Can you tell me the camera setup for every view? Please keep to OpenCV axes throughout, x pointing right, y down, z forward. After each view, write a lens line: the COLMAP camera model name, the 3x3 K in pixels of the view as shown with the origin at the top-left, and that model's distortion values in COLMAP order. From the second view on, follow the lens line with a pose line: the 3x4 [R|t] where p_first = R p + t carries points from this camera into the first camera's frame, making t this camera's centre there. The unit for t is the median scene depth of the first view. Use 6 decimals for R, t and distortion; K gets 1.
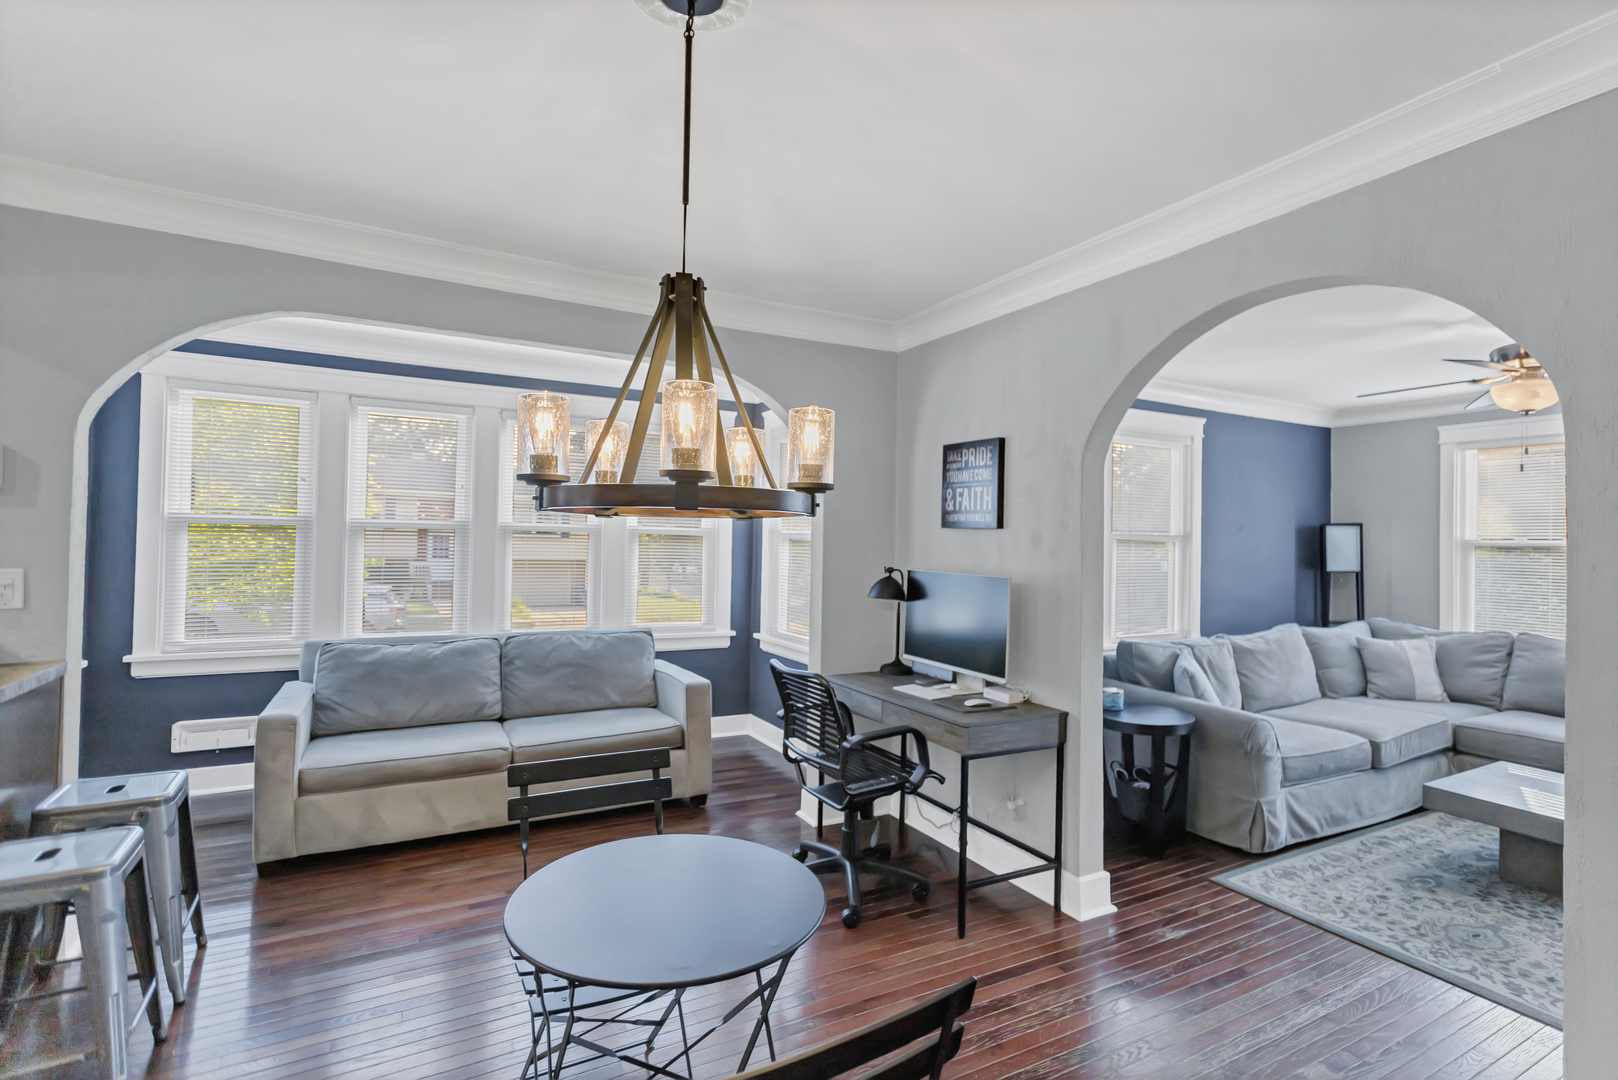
lens RADIAL K [[760.9, 0, 809.0], [0, 760.9, 540.0], [0, 0, 1]] dist [0.002899, 0.016233]
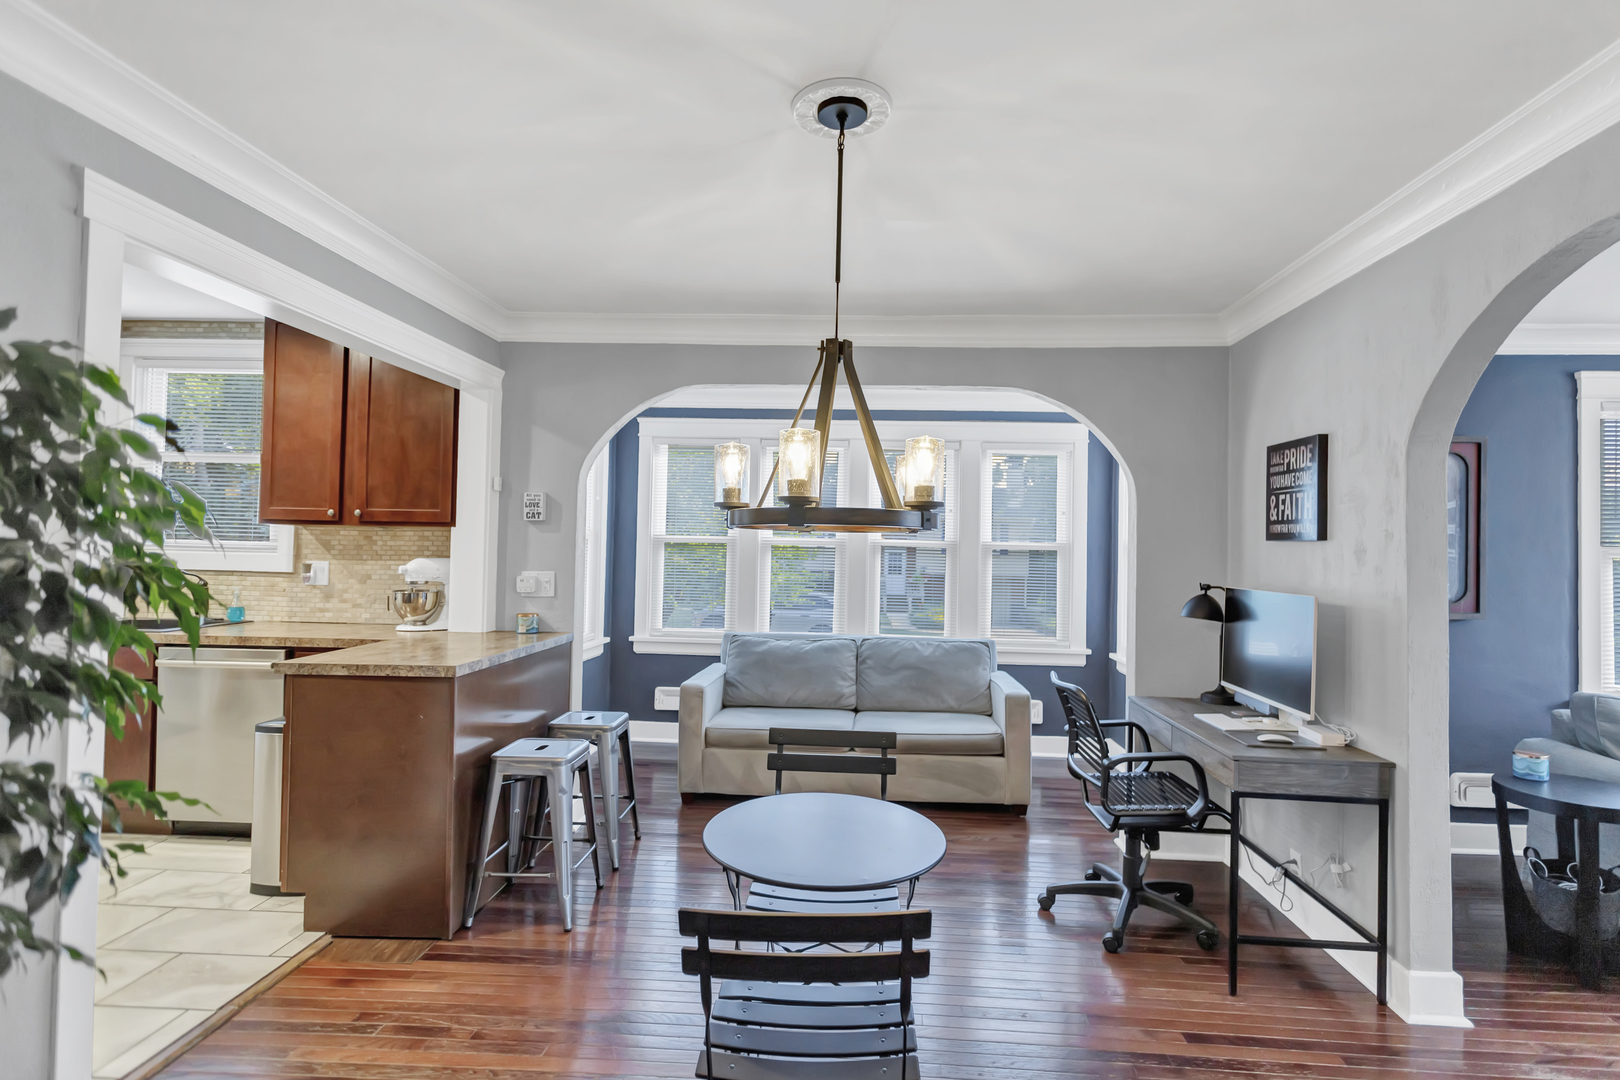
lens RADIAL K [[774.6, 0, 810.0], [0, 774.6, 540.0], [0, 0, 1]] dist [0.009786, 0.001193]
pose [[0.843132, -0.010192, -0.537609, 0.218581], [-0.002357, 0.999741, -0.022649, 0.005437], [0.537701, 0.020364, 0.842890, -0.041950]]
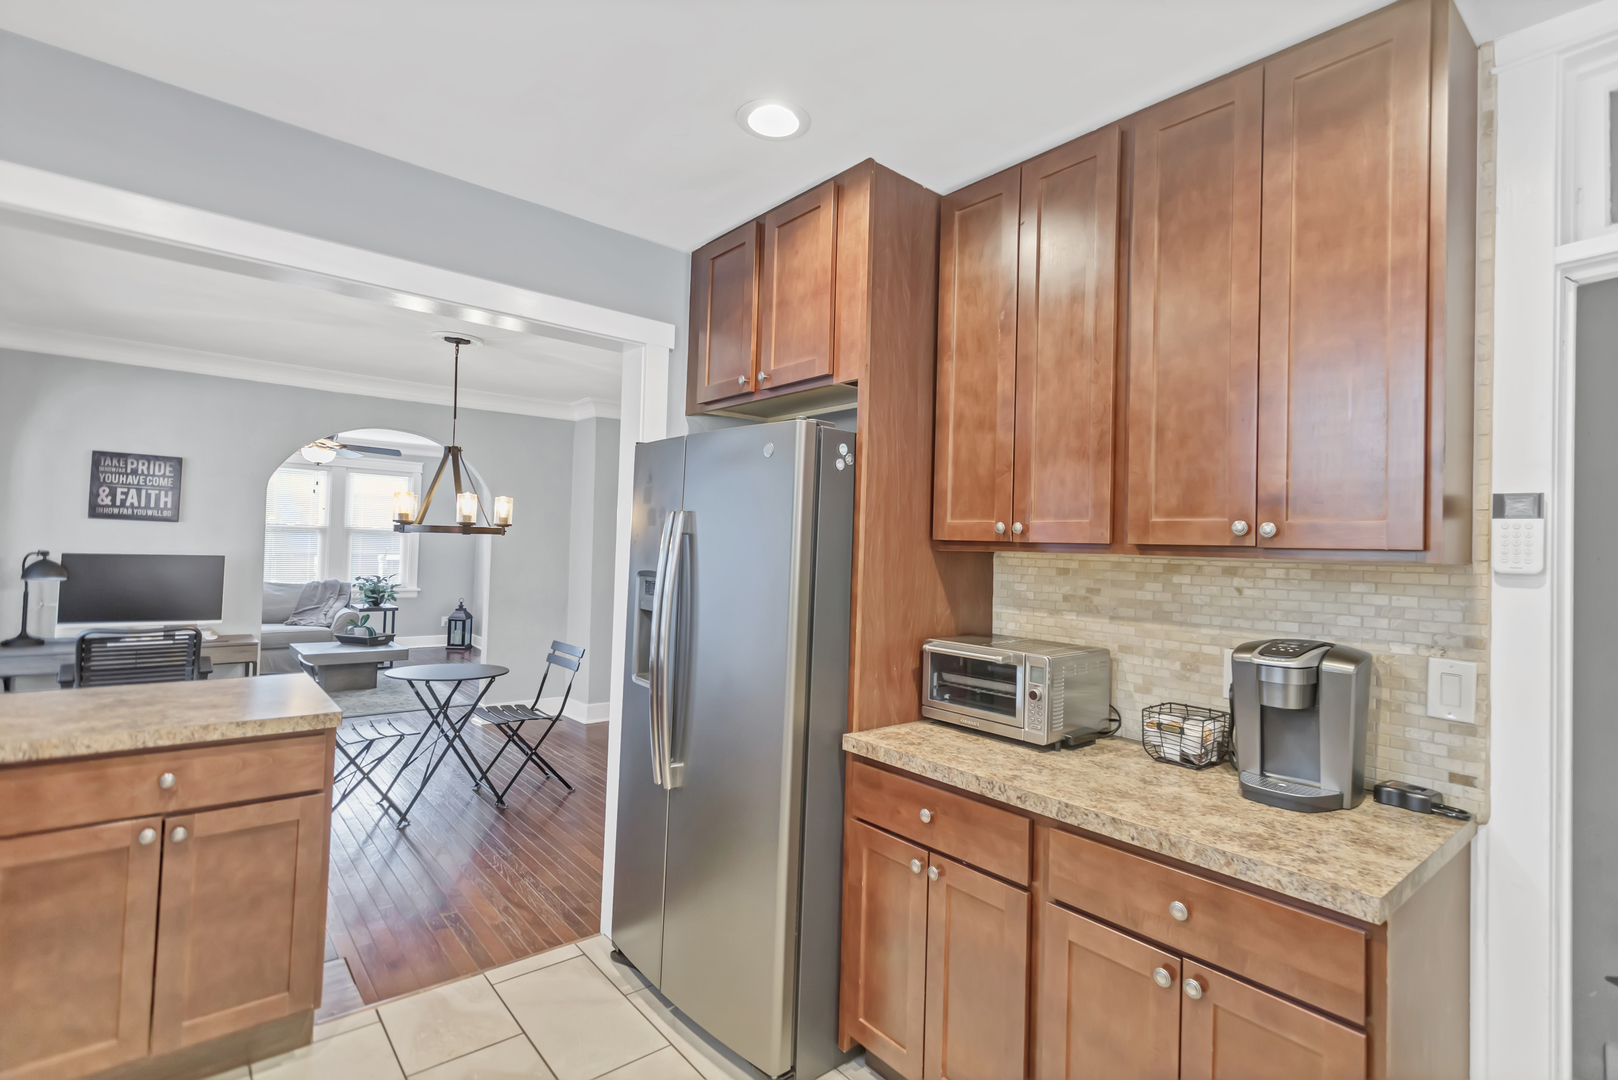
lens RADIAL K [[771.0, 0, 864.9], [0, 771.0, 534.0], [0, 0, 1]] dist [0.002074, 0.000724]
pose [[-0.223549, -0.007263, 0.974666, -1.348240], [-0.040815, 0.999165, -0.001916, -0.038965], [-0.973838, -0.040210, -0.223659, 0.064376]]
